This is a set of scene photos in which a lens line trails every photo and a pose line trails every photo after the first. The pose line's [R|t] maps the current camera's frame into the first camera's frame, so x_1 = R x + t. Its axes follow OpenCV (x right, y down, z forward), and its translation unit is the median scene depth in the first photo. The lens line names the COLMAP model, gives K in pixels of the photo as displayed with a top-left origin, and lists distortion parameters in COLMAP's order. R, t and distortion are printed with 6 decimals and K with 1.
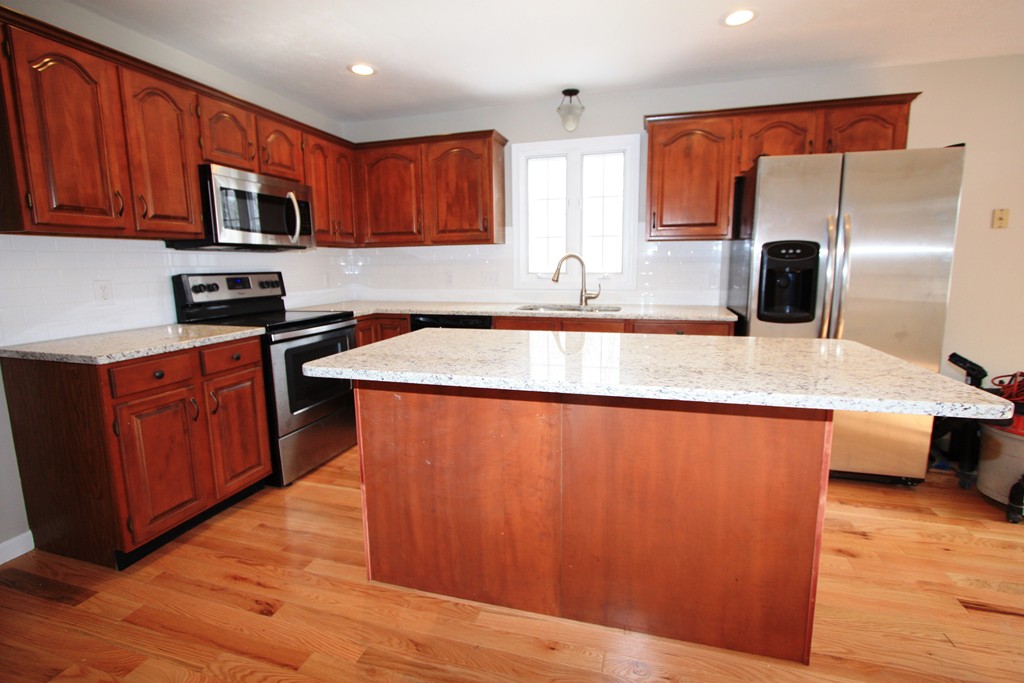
lens RADIAL K [[474.9, 0, 510.9], [0, 474.9, 337.7], [0, 0, 1]] dist [-0.012277, 0.002334]
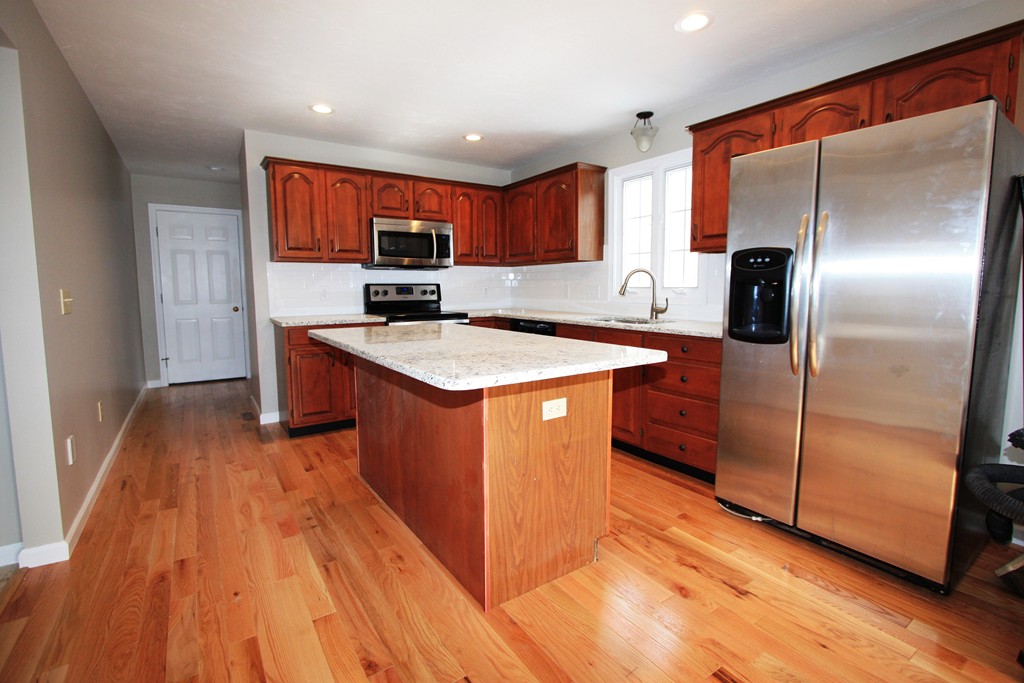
lens RADIAL K [[474.9, 0, 509.4], [0, 474.9, 338.8], [0, 0, 1]] dist [-0.012277, 0.002334]
pose [[0.767168, 0.077747, -0.636717, 0.700592], [-0.102787, 0.994701, -0.002387, 0.008697], [0.633157, 0.067277, 0.771094, 0.042907]]
